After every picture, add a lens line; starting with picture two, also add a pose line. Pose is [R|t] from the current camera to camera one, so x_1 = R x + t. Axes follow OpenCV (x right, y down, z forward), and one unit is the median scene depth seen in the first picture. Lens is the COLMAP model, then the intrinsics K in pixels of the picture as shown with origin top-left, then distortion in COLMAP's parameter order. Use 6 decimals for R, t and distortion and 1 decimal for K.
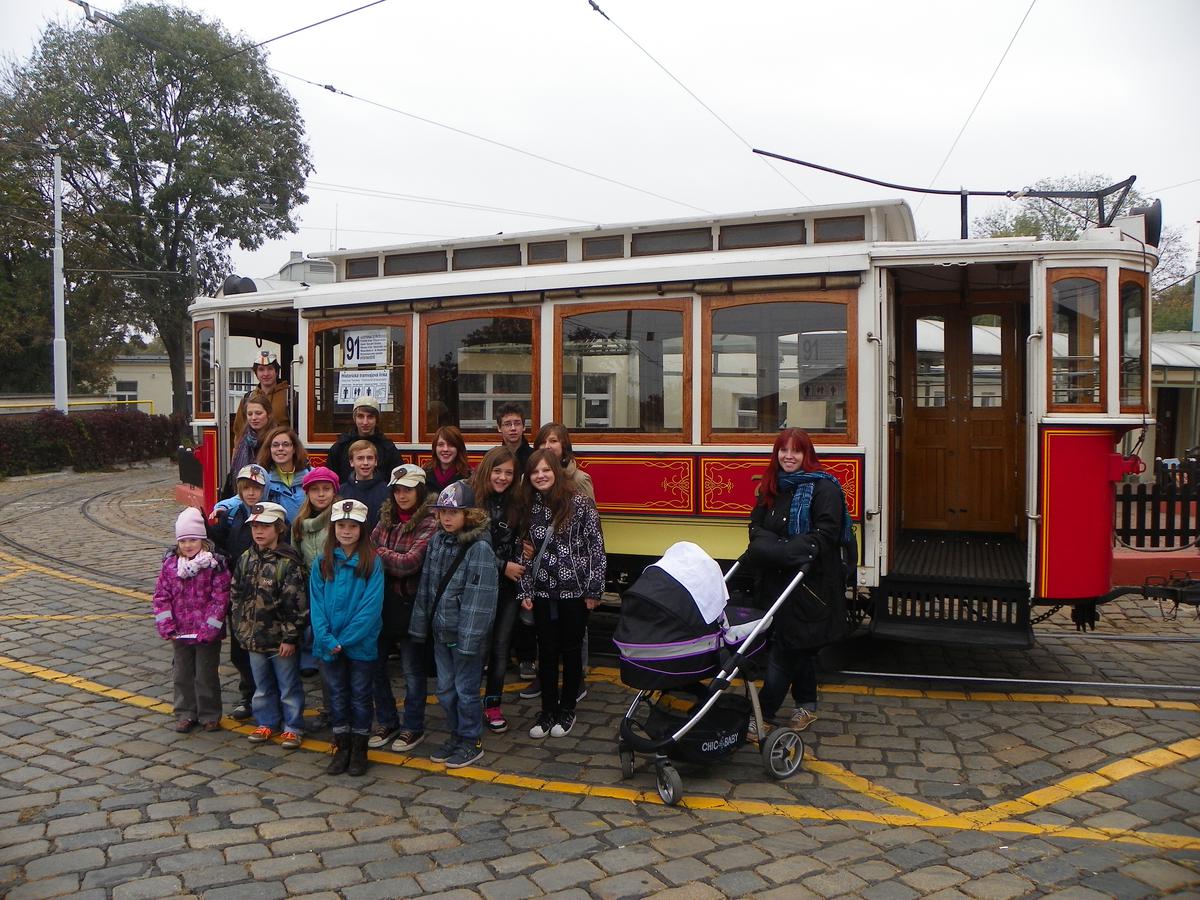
lens RADIAL K [[960.7, 0, 565.8], [0, 960.7, 473.7], [0, 0, 1]] dist [-0.163551, 0.103462]
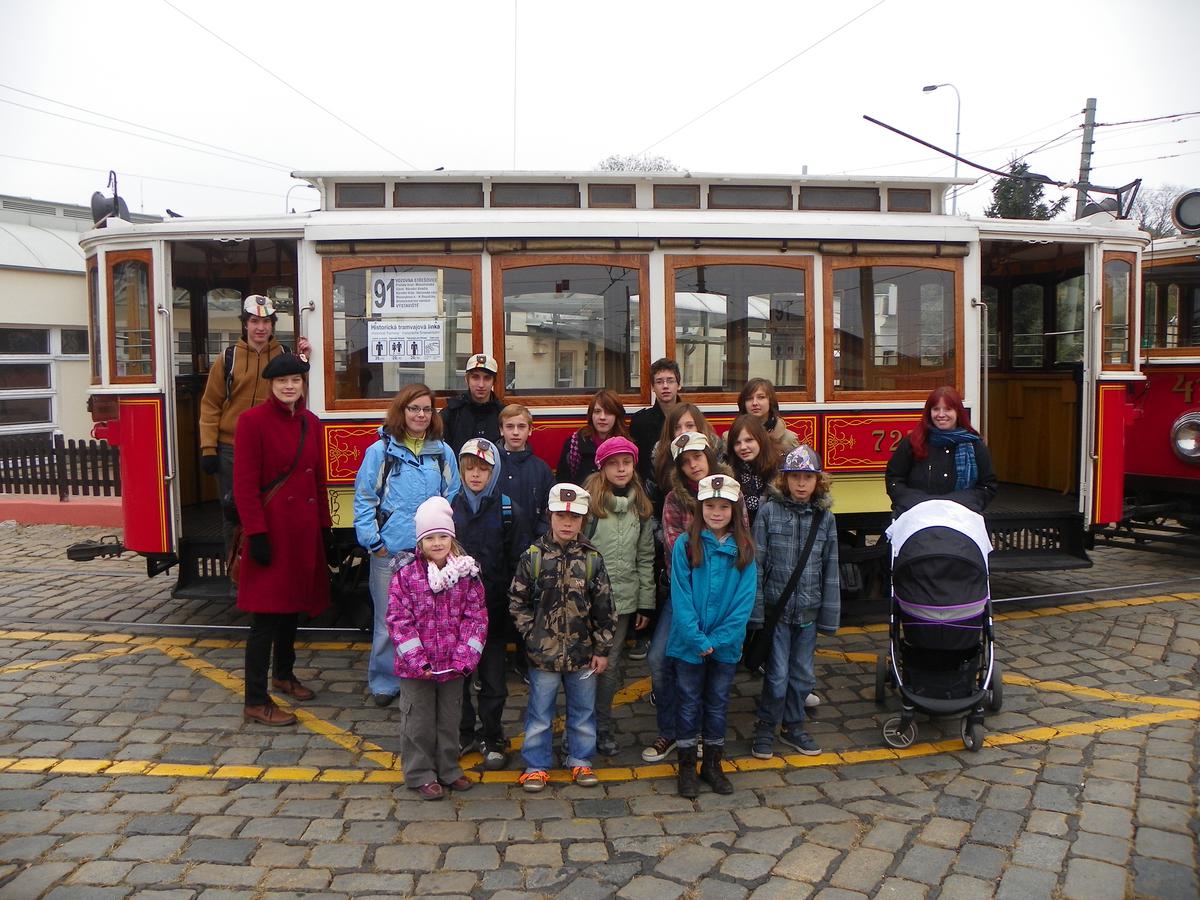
lens RADIAL K [[960.7, 0, 565.8], [0, 960.7, 473.7], [0, 0, 1]] dist [-0.163551, 0.103462]
pose [[0.869355, -0.055698, 0.491040, -0.638801], [0.038353, 0.998236, 0.045328, -0.011867], [-0.492698, -0.020573, 0.869957, 0.279409]]
